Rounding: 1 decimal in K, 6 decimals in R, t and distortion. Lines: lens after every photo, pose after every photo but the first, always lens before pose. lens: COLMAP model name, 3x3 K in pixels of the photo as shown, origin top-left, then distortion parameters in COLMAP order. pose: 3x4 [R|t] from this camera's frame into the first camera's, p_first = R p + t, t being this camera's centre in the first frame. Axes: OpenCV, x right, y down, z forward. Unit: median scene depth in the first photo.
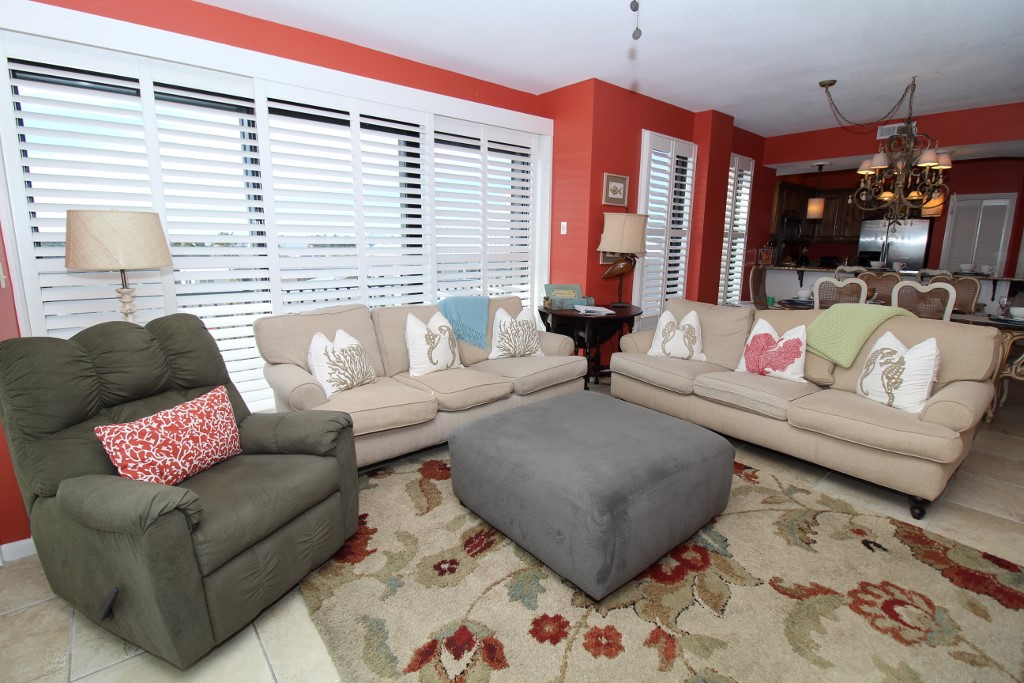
lens RADIAL K [[472.0, 0, 511.0], [0, 472.0, 332.8], [0, 0, 1]] dist [-0.012831, -0.005579]
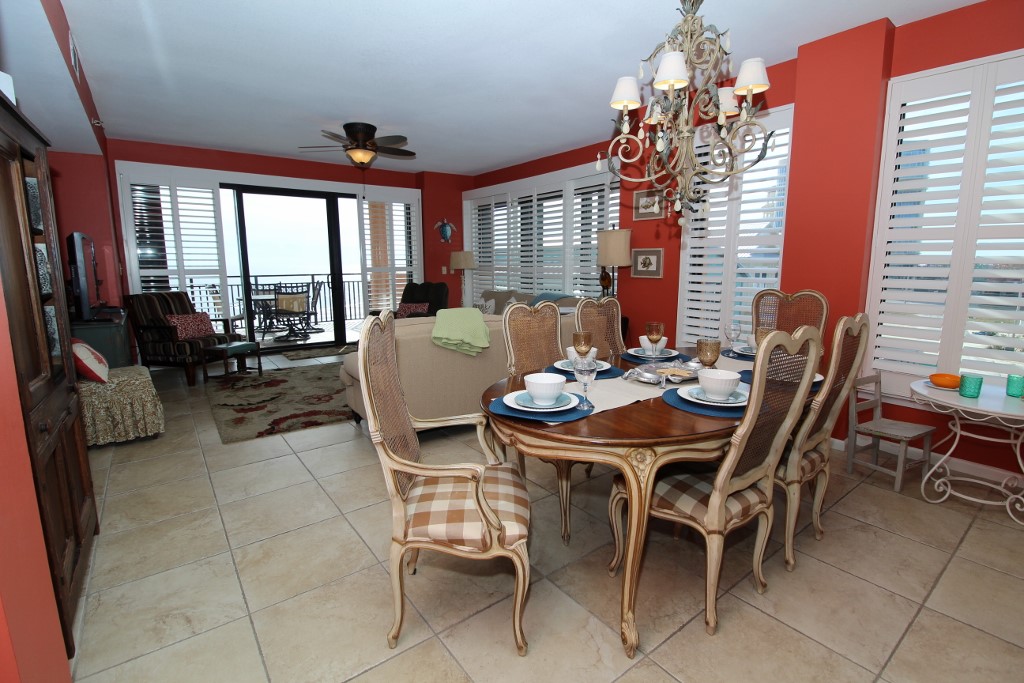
lens RADIAL K [[472.0, 0, 507.8], [0, 472.0, 340.2], [0, 0, 1]] dist [-0.012831, -0.005579]
pose [[-0.058069, 0.156736, -0.985932, 2.806784], [-0.180517, 0.969670, 0.164783, -0.296741], [0.981856, 0.187546, -0.028014, 1.746407]]
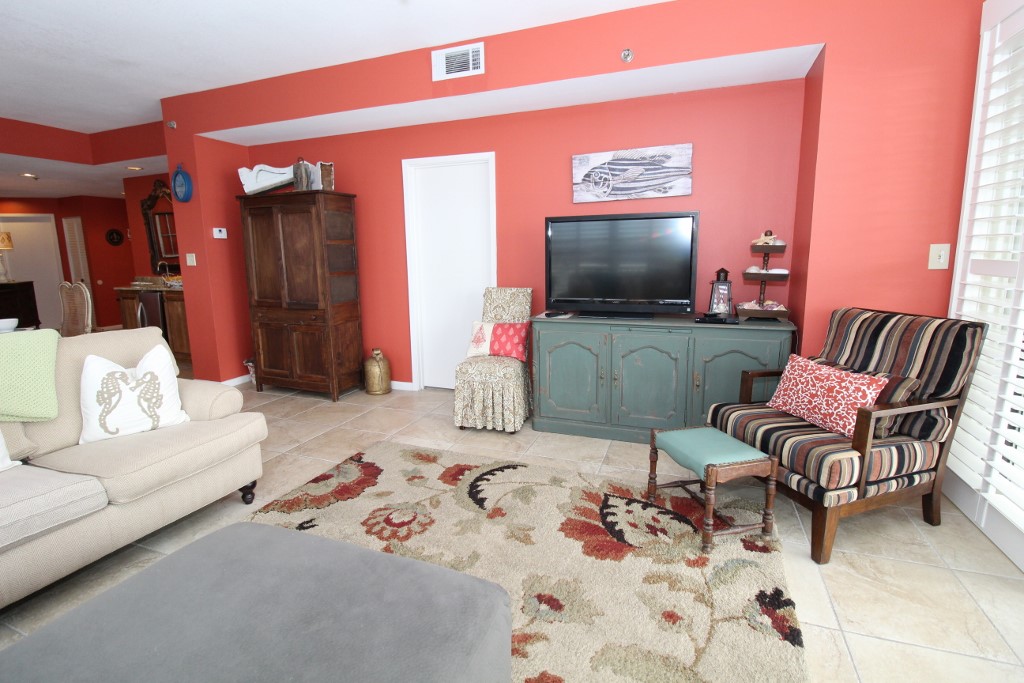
lens RADIAL K [[472.0, 0, 512.0], [0, 472.0, 331.9], [0, 0, 1]] dist [-0.012831, -0.005579]
pose [[-0.491071, -0.143752, 0.859177, -0.333465], [0.170716, 0.951284, 0.256737, -0.169557], [-0.854228, 0.272751, -0.442608, 0.984968]]
